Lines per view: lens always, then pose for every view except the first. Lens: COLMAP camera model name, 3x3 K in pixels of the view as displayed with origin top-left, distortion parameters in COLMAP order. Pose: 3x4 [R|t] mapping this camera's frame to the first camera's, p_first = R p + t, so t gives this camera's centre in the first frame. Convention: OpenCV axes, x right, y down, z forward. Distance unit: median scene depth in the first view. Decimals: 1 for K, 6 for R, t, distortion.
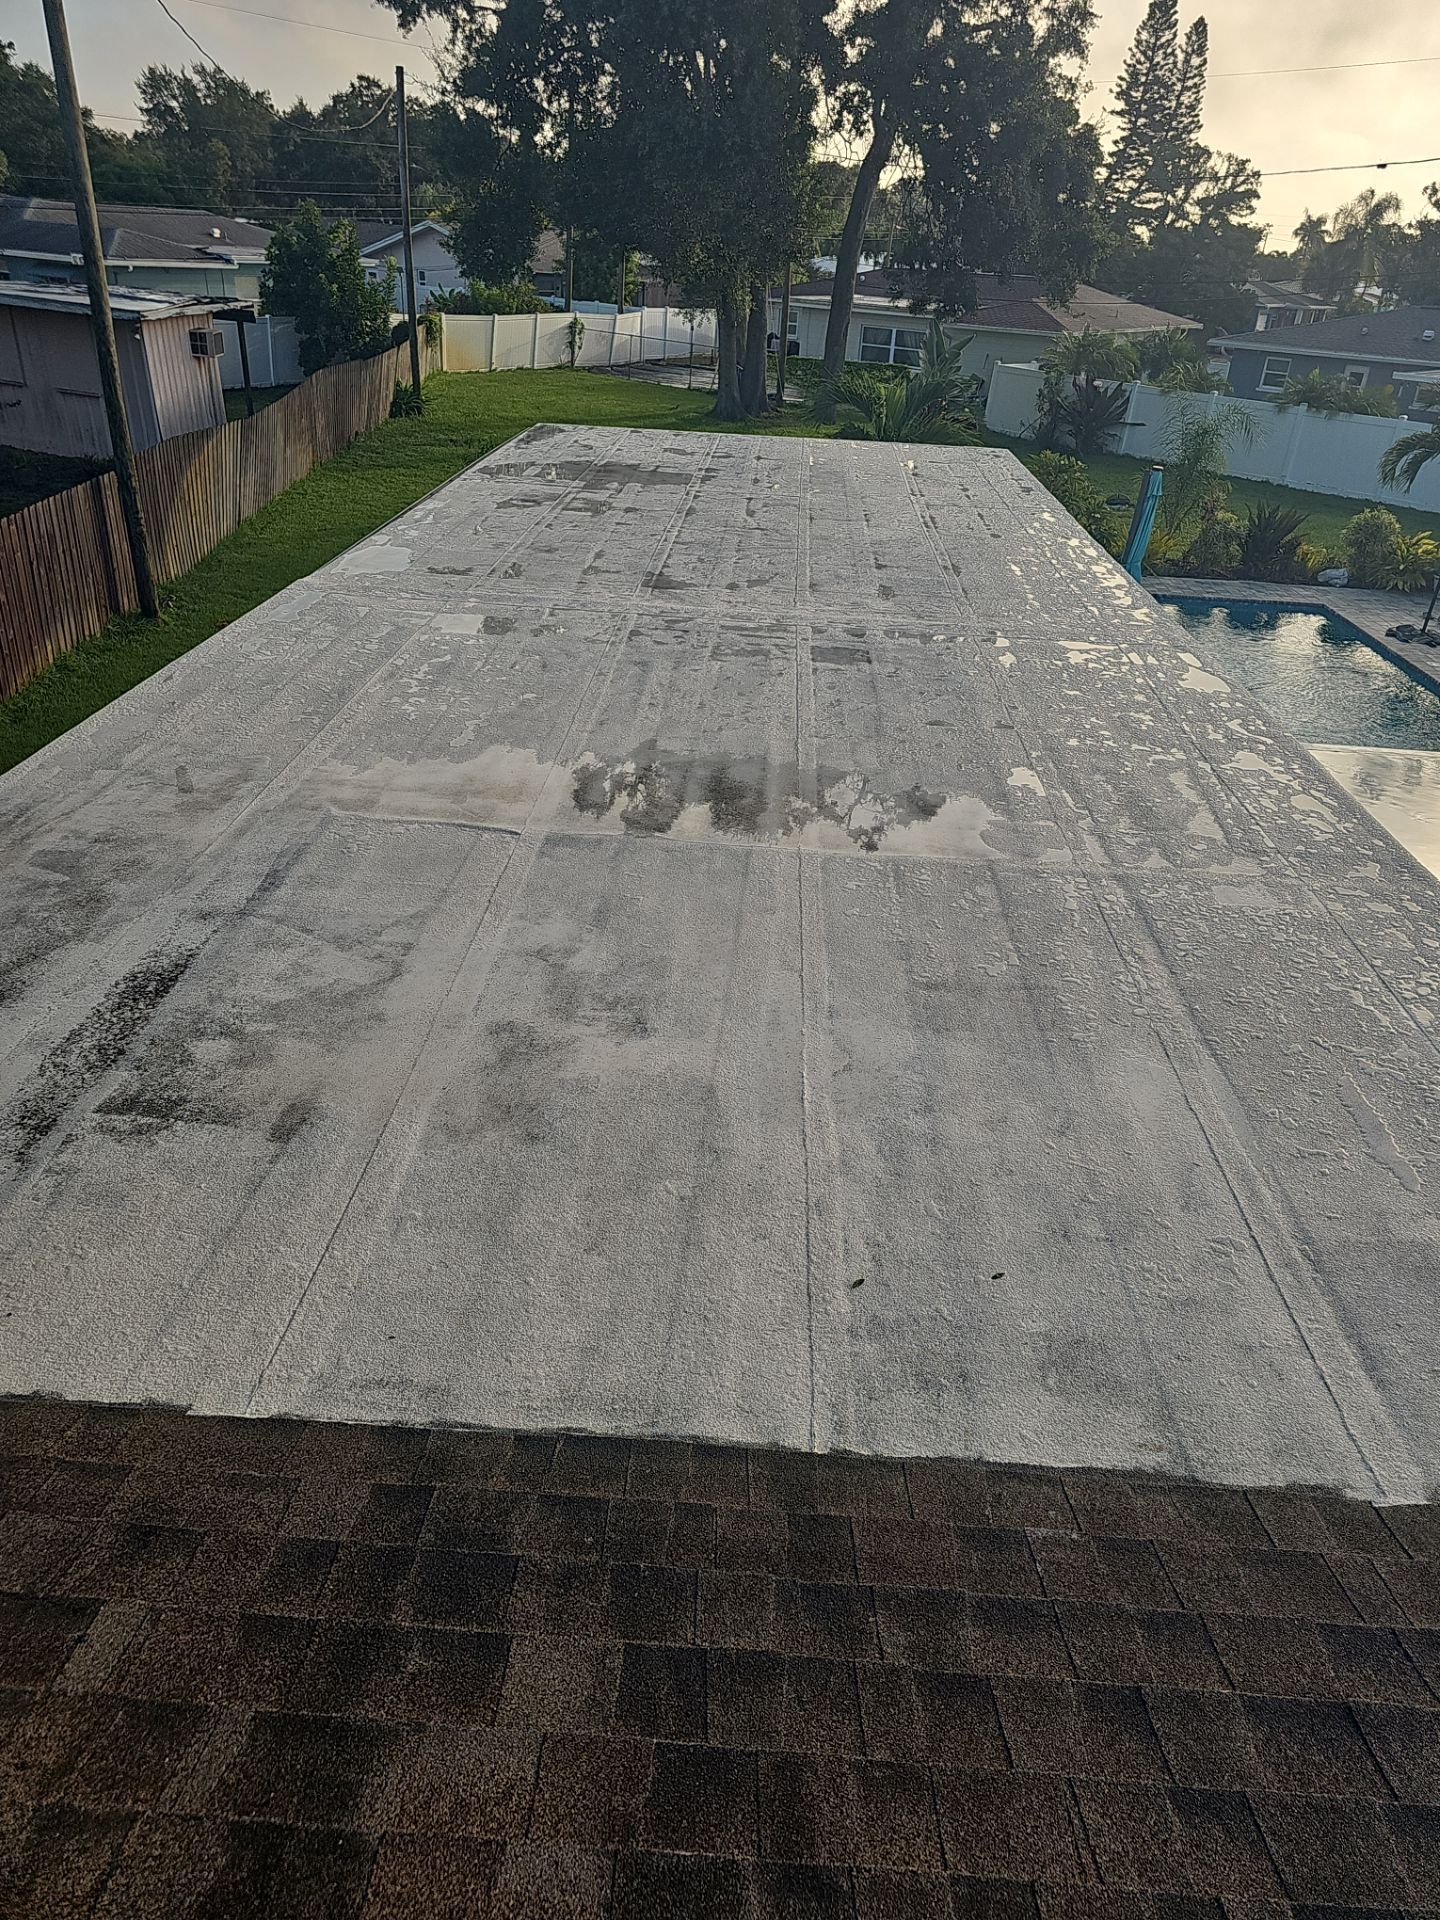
lens RADIAL K [[1280.7, 0, 739.8], [0, 1280.7, 941.8], [0, 0, 1]] dist [0.073838, -0.057107]
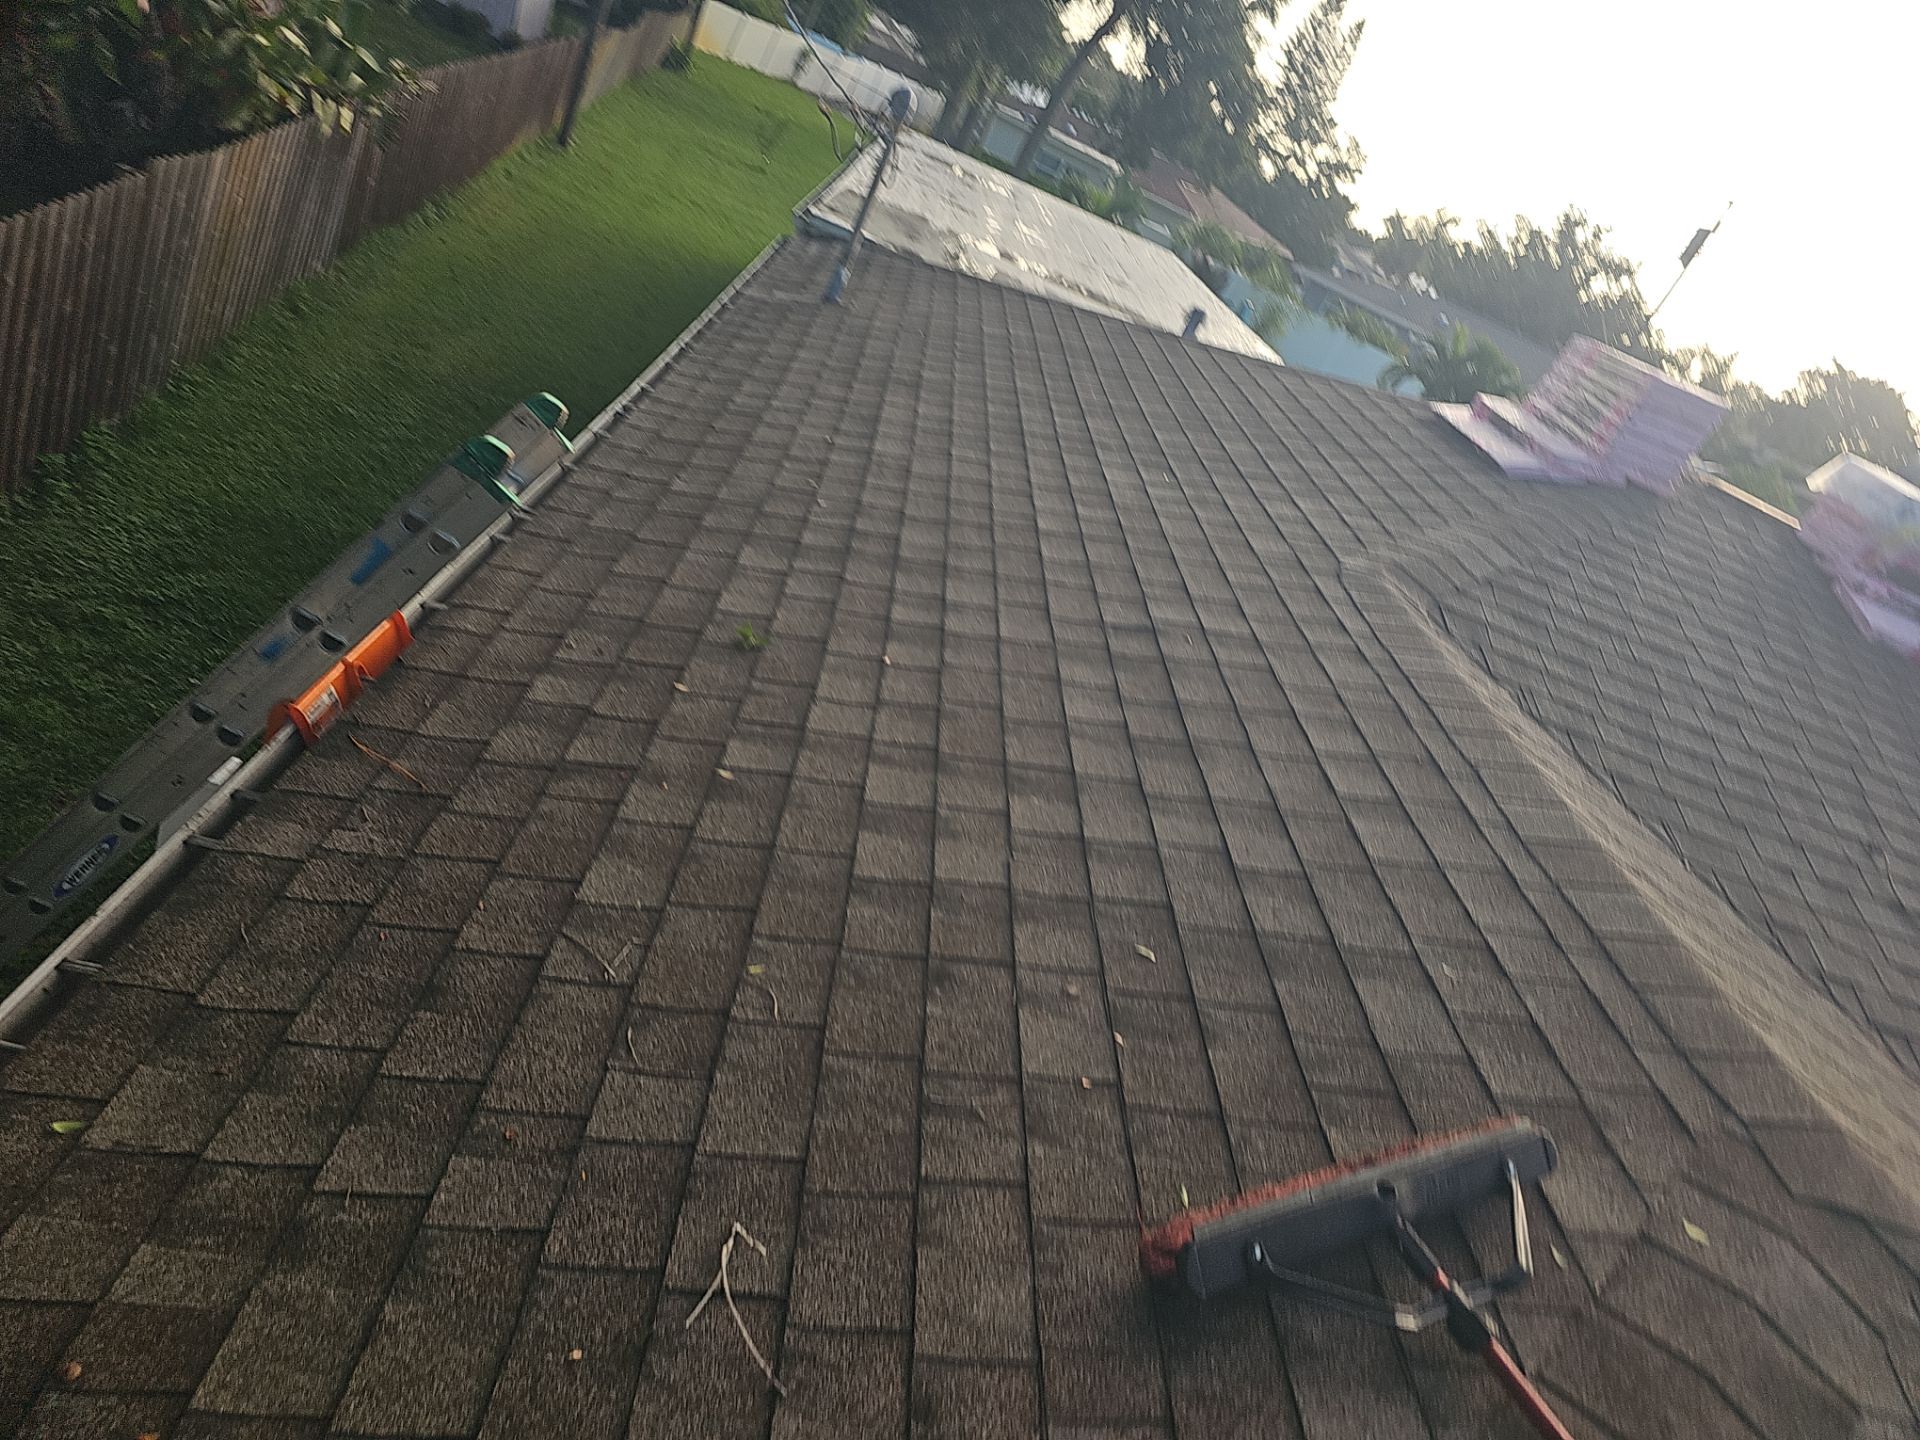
lens RADIAL K [[1280.7, 0, 948.1], [0, 1280.7, 729.1], [0, 0, 1]] dist [0.073838, -0.057107]
pose [[0.934573, 0.296814, 0.196148, -0.101306], [-0.296967, 0.954437, -0.029330, 0.152532], [-0.195916, -0.030839, 0.980136, -0.271636]]
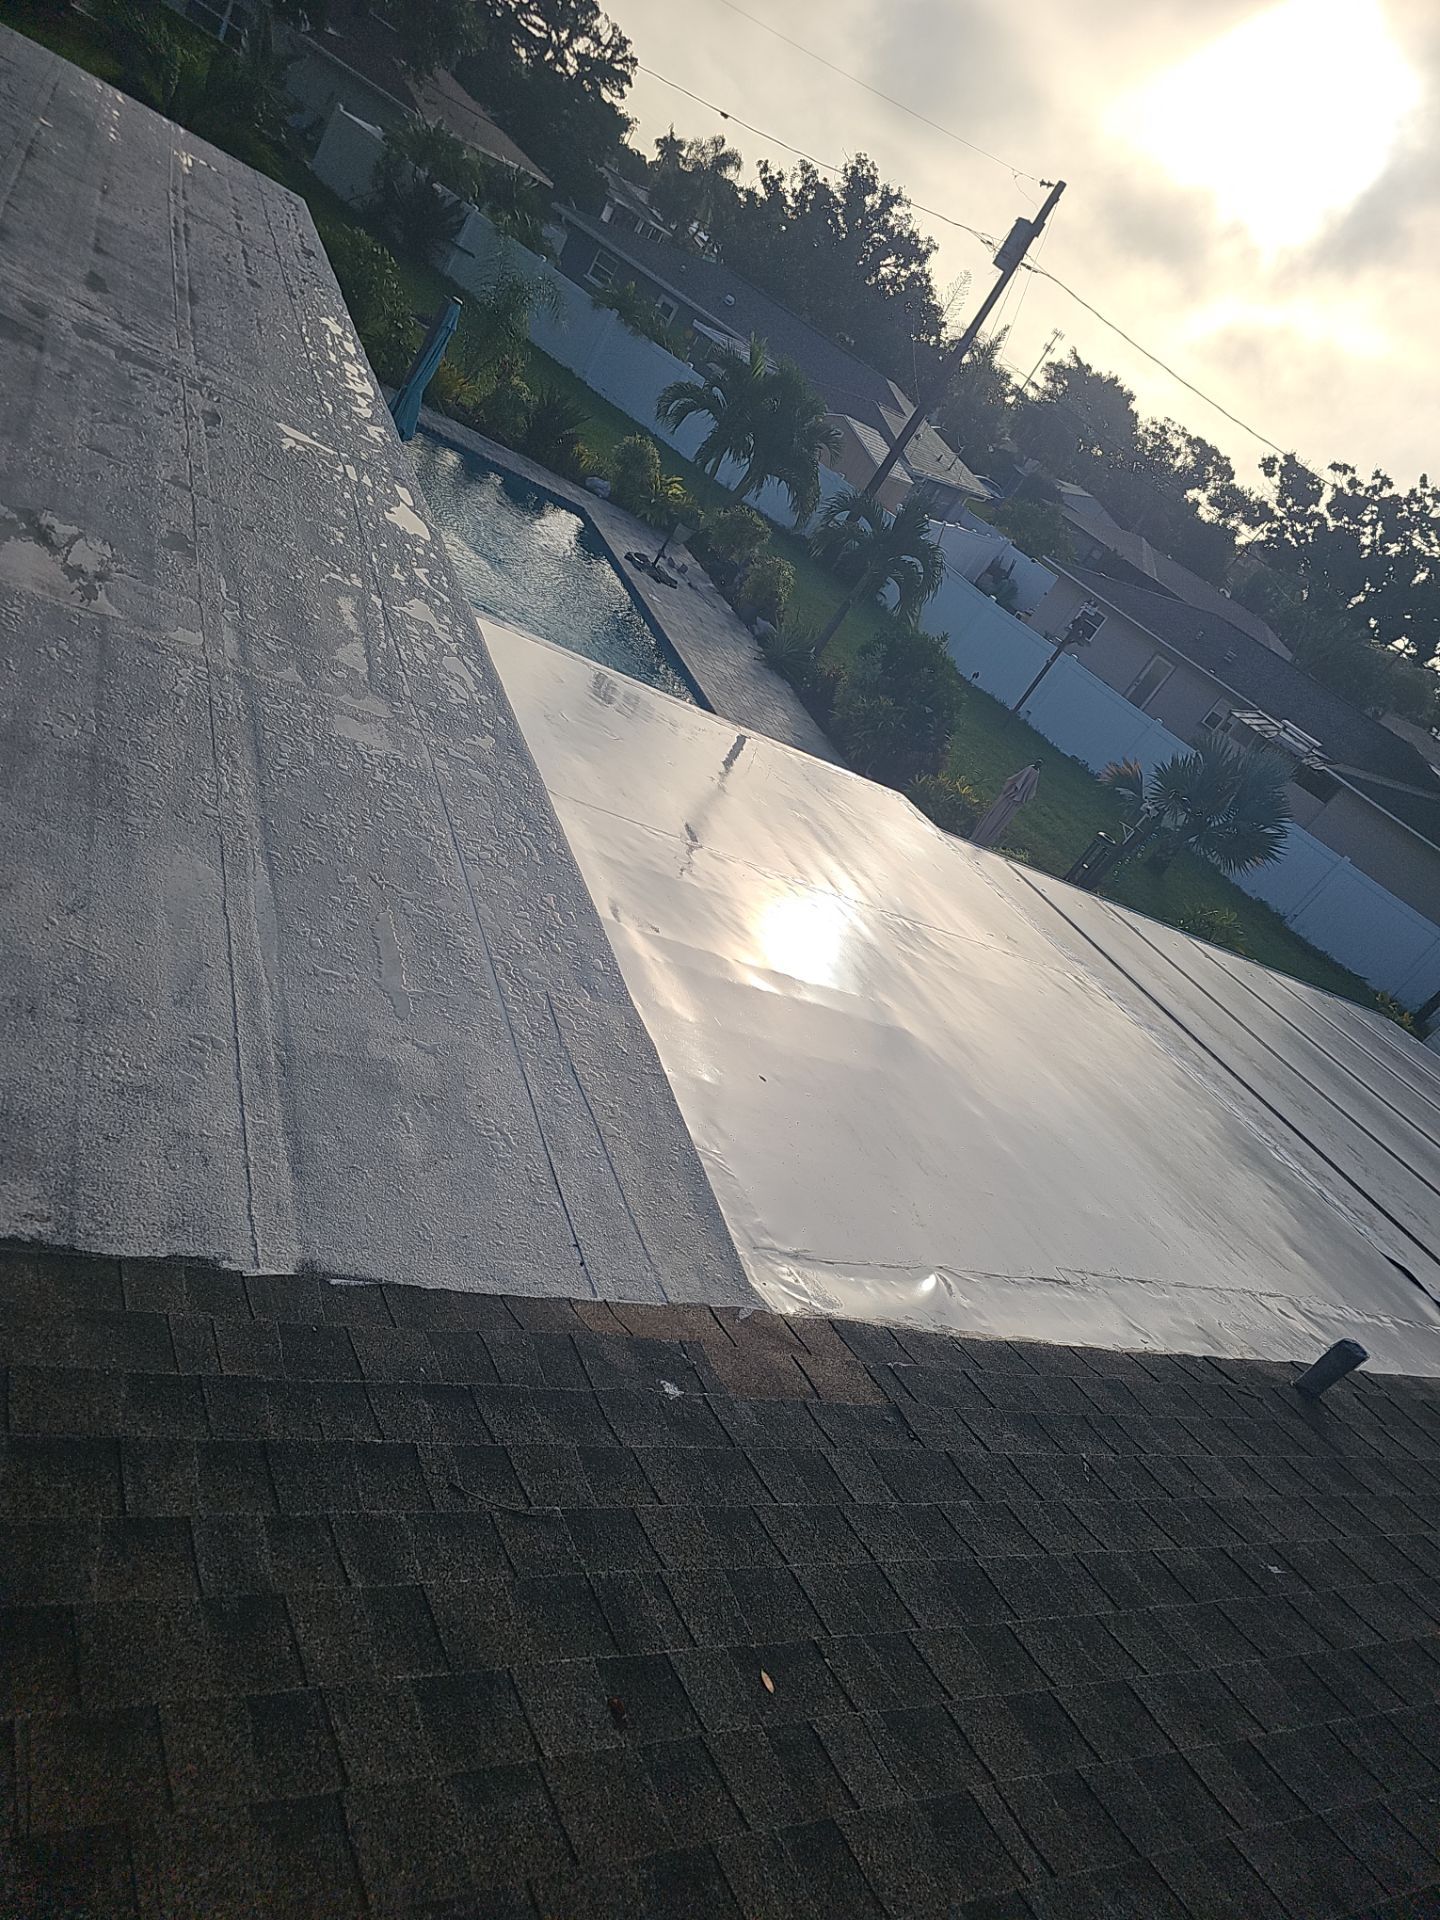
lens RADIAL K [[1280.7, 0, 712.1], [0, 1280.7, 956.3], [0, 0, 1]] dist [0.073838, -0.057107]
pose [[0.814472, 0.173863, 0.553540, 0.010469], [-0.250580, 0.965890, 0.065322, 0.000051], [-0.523302, -0.191909, 0.830257, -0.004229]]
